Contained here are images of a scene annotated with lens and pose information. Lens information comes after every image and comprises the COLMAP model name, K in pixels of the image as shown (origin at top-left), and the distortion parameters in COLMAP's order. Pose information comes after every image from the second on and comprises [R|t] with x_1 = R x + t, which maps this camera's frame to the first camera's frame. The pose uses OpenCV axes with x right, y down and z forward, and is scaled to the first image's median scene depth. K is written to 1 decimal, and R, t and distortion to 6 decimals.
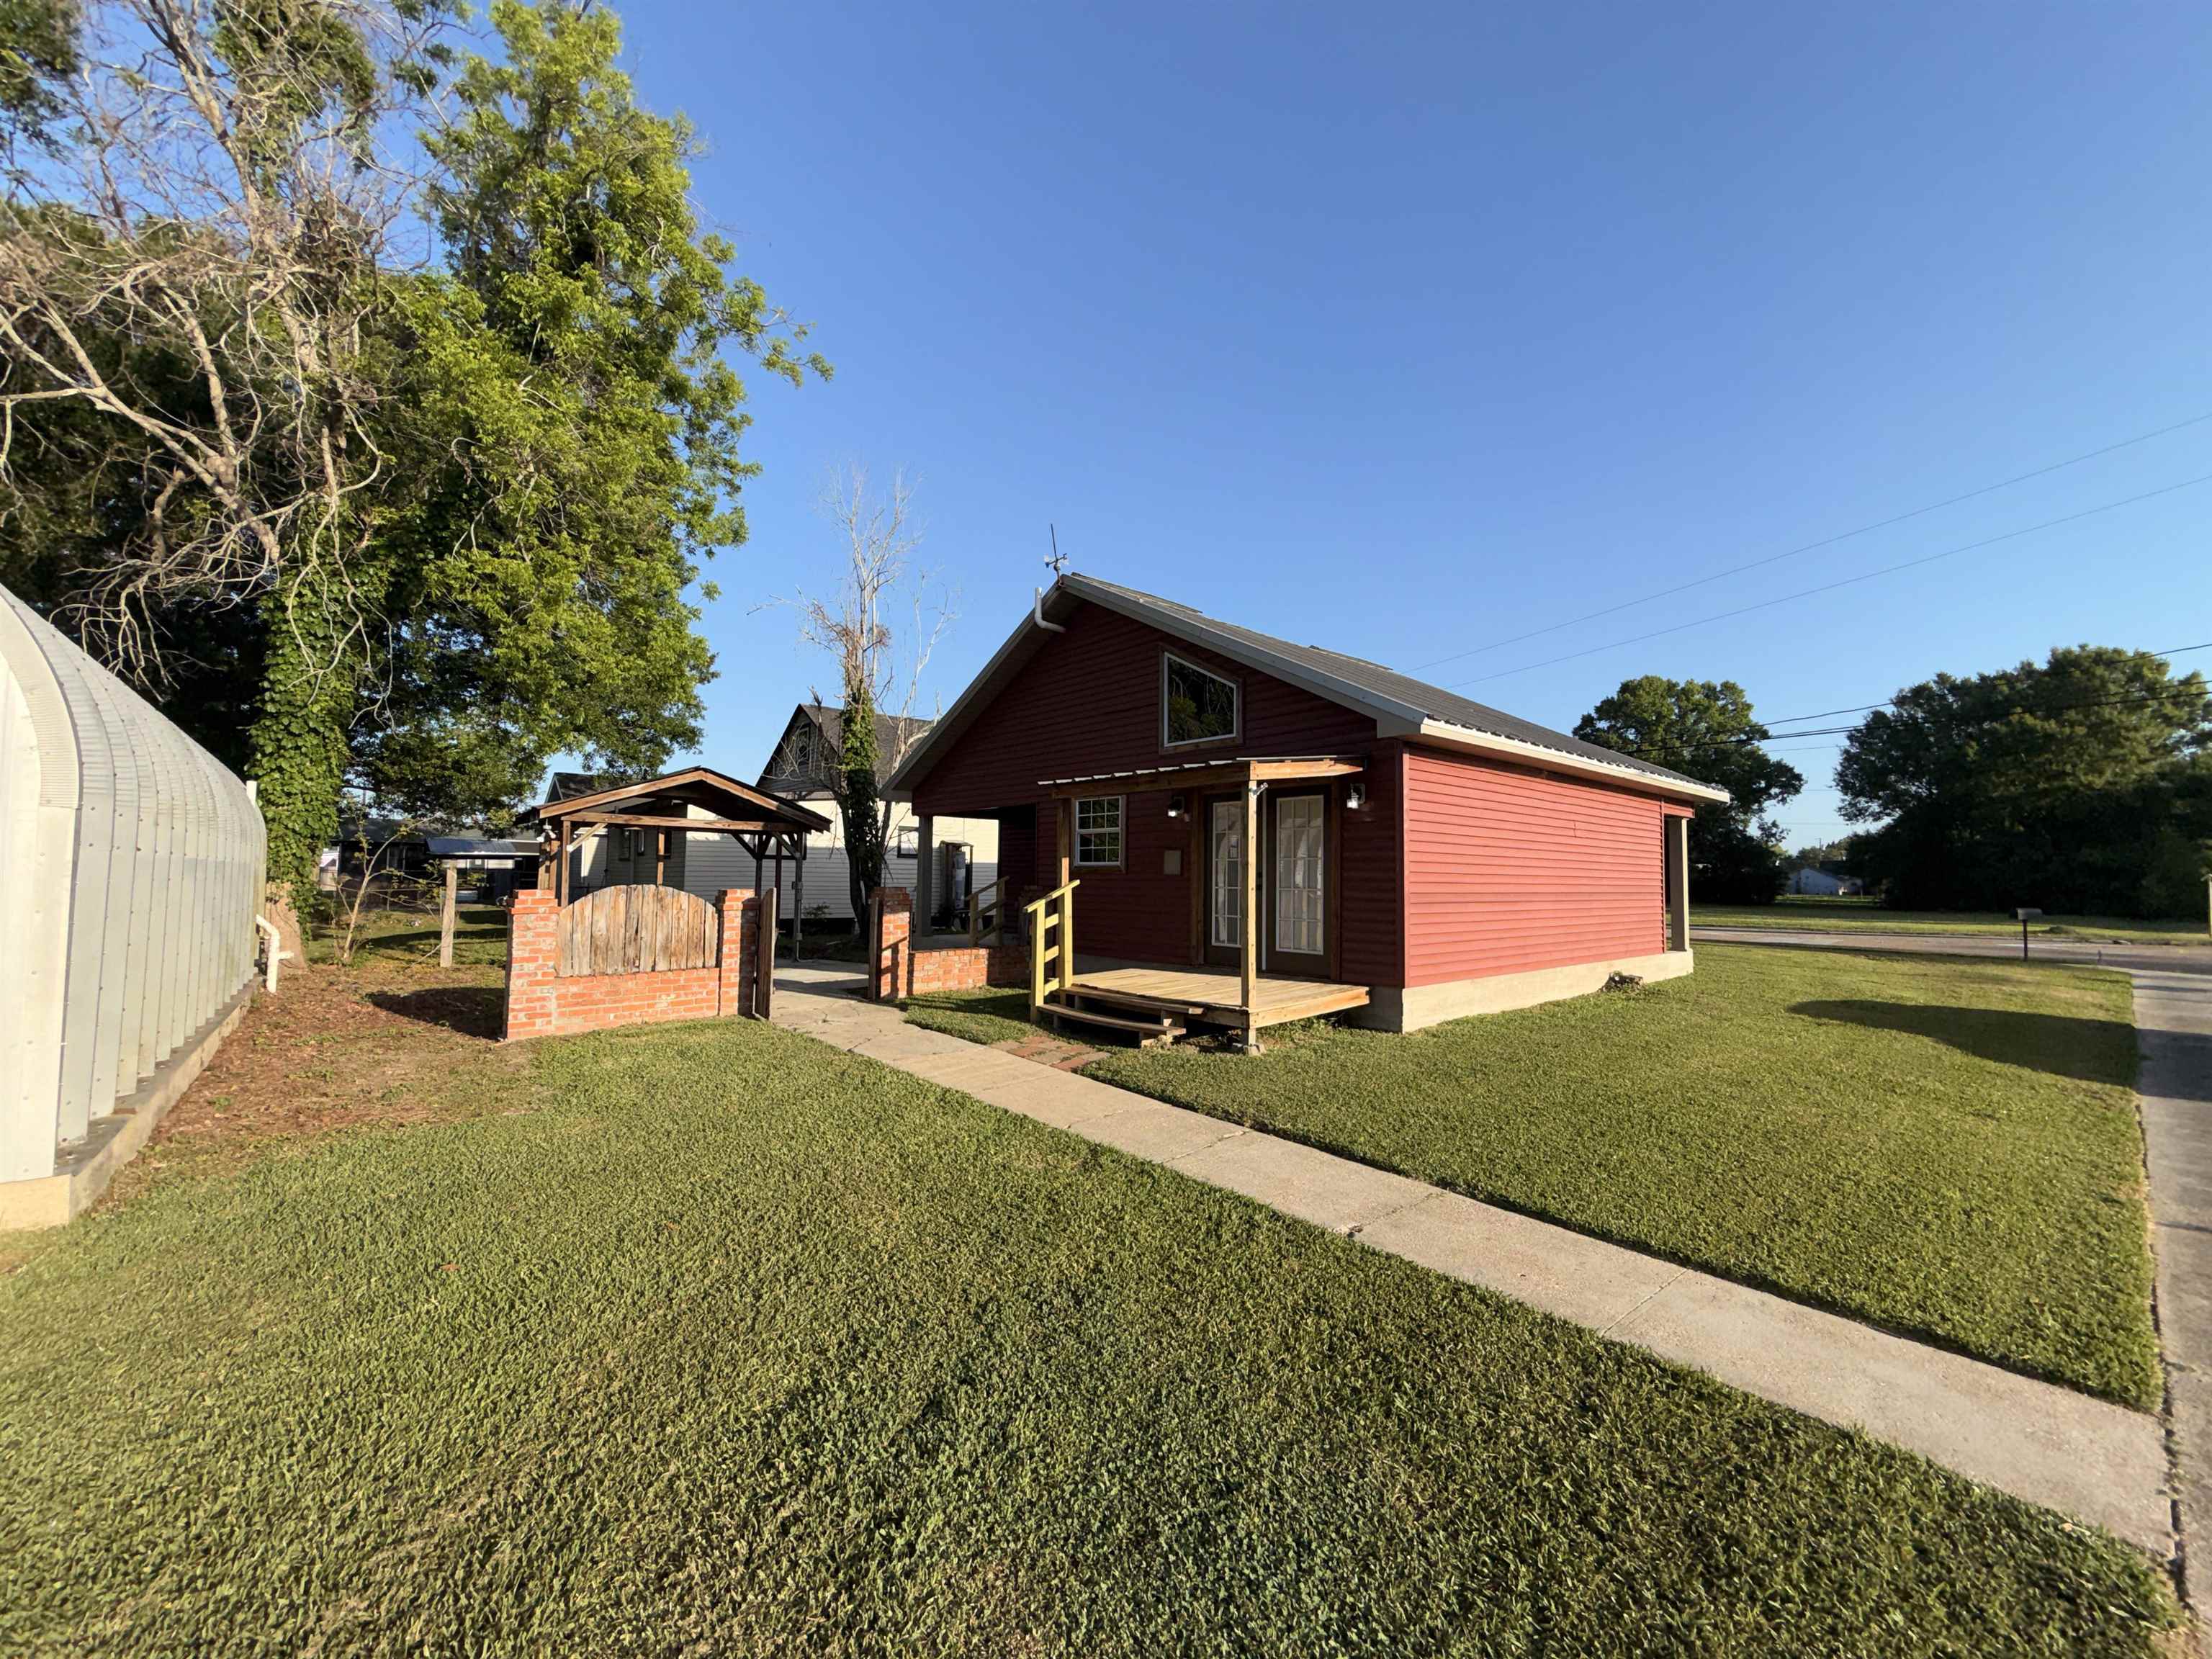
lens RADIAL K [[890.1, 0, 1107.2], [0, 890.1, 827.5], [0, 0, 1]] dist [-0.000578, -0.000171]
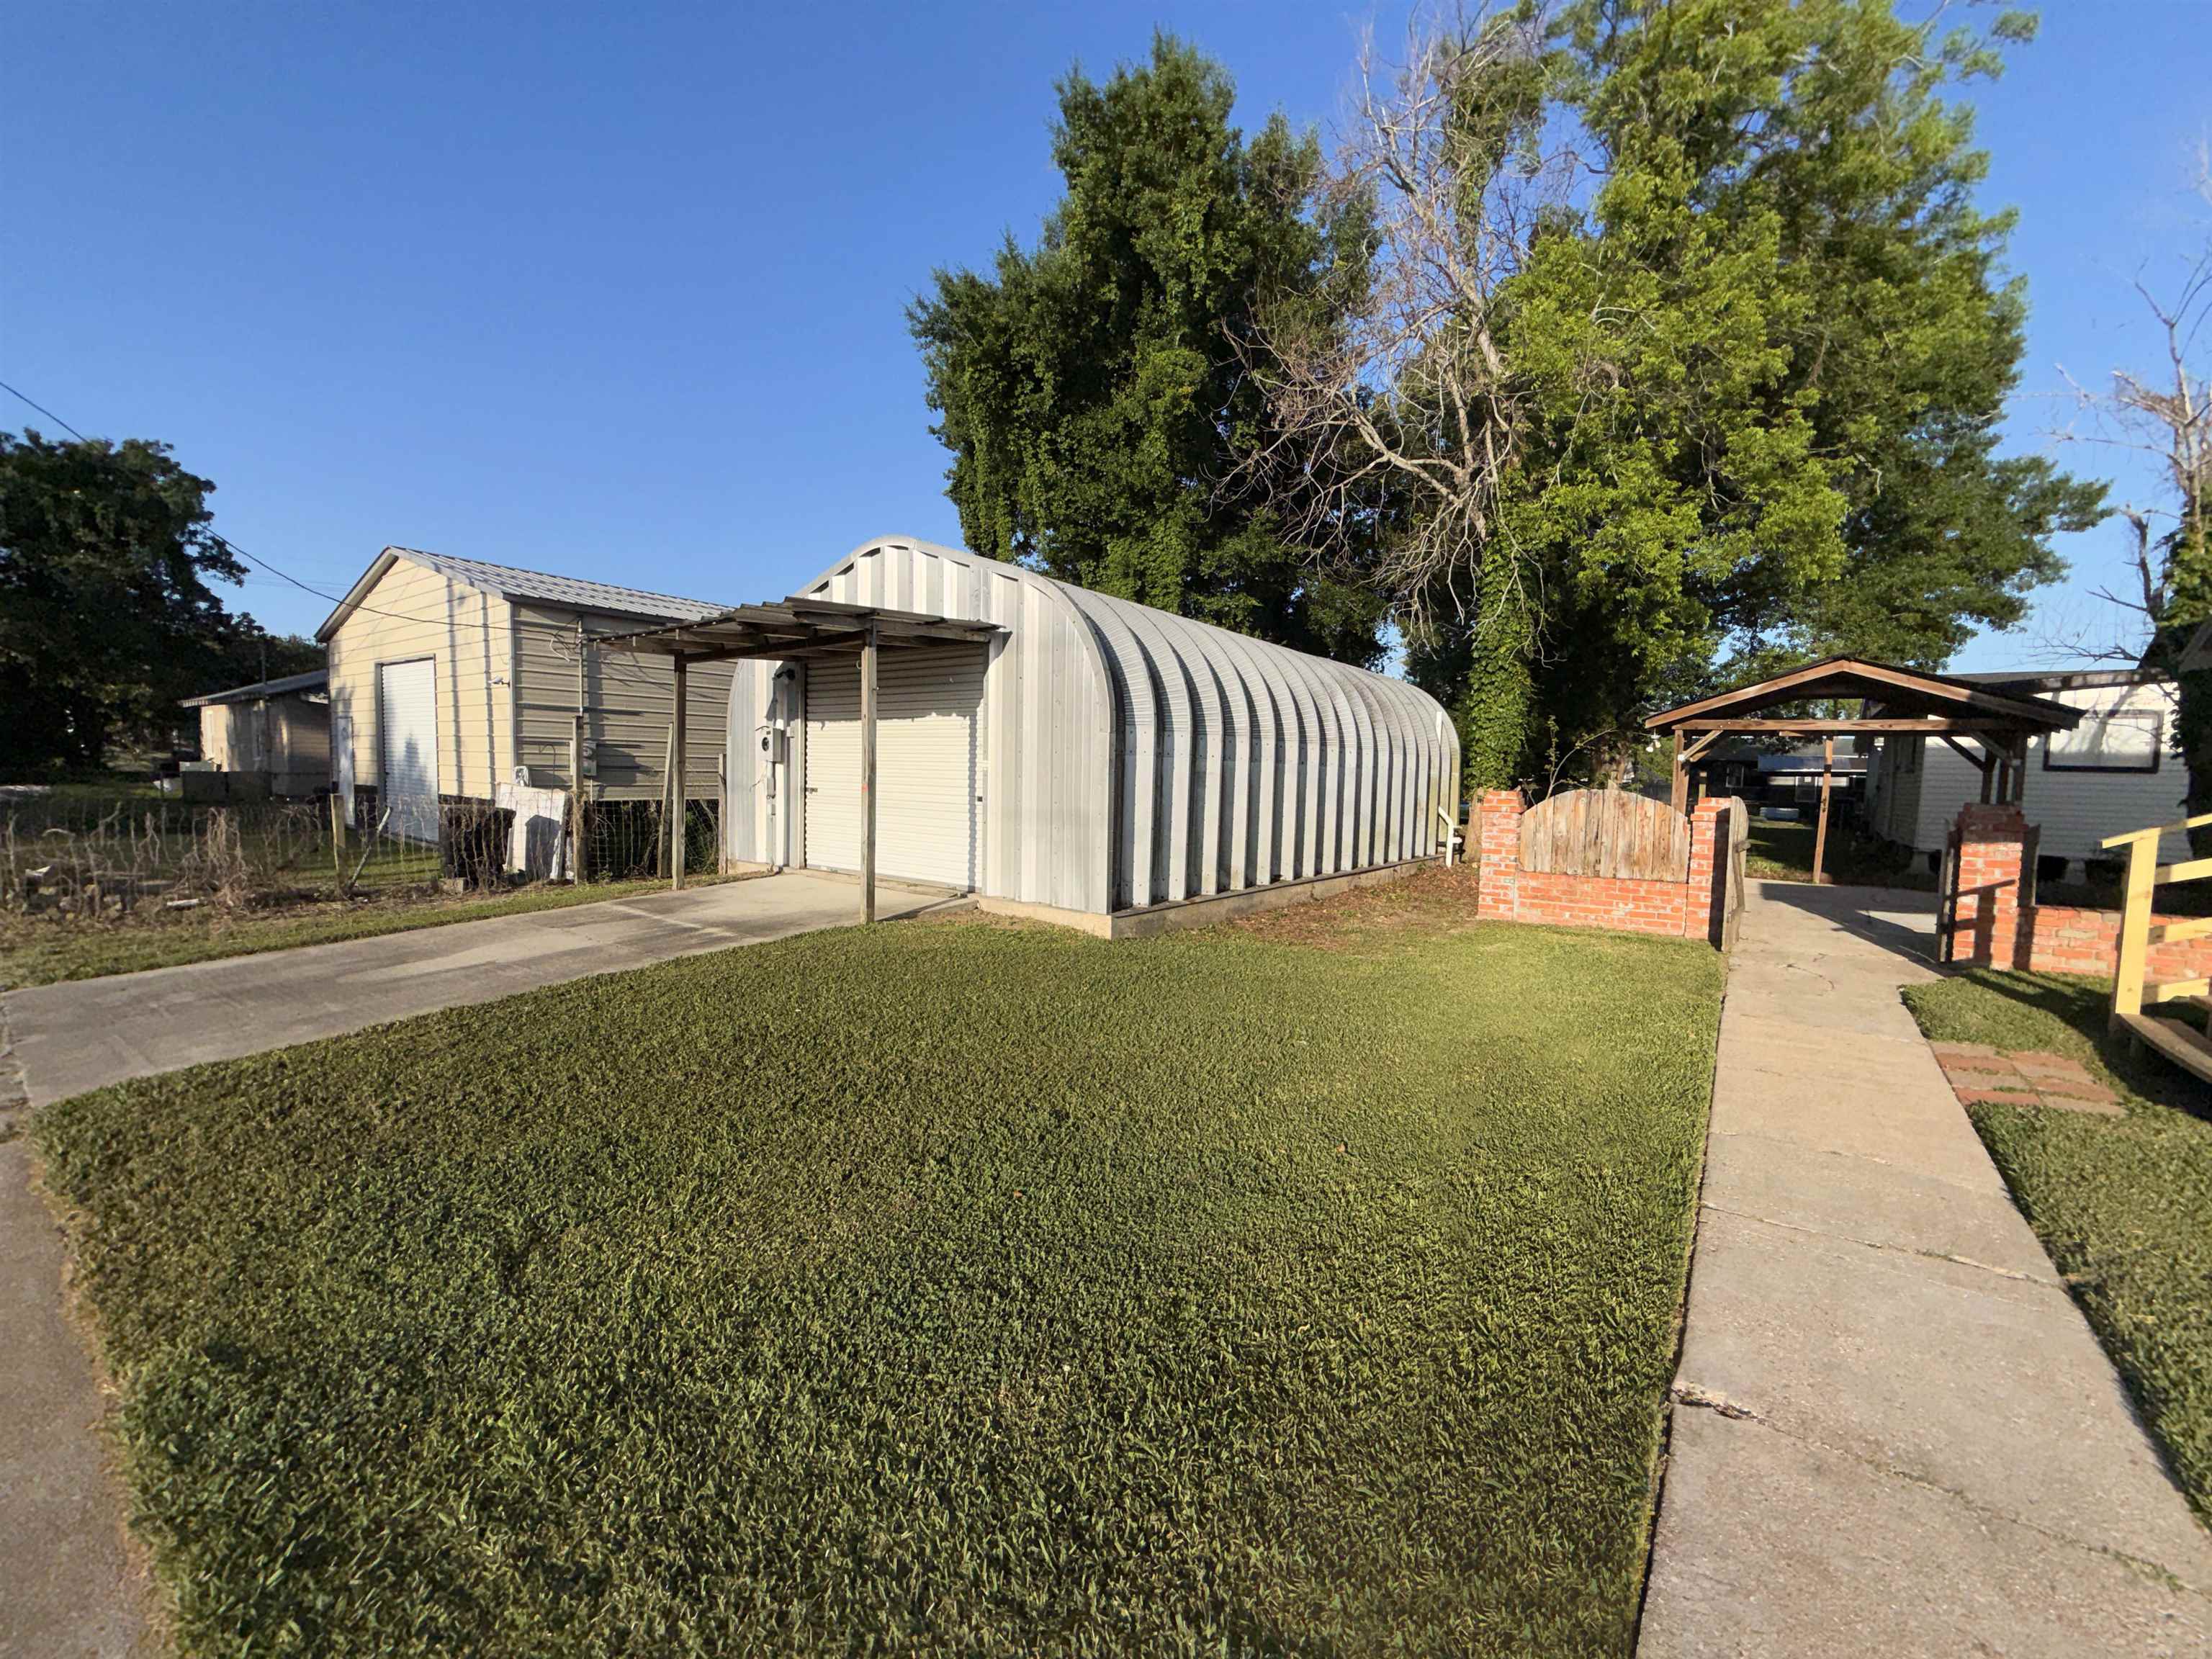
lens RADIAL K [[890.1, 0, 1106.3], [0, 890.1, 829.4], [0, 0, 1]] dist [-0.000578, -0.000171]
pose [[0.212228, 0.058922, -0.975442, 0.274041], [0.030402, 0.997299, 0.066857, 0.021272], [0.976747, -0.043844, 0.209864, 0.210310]]
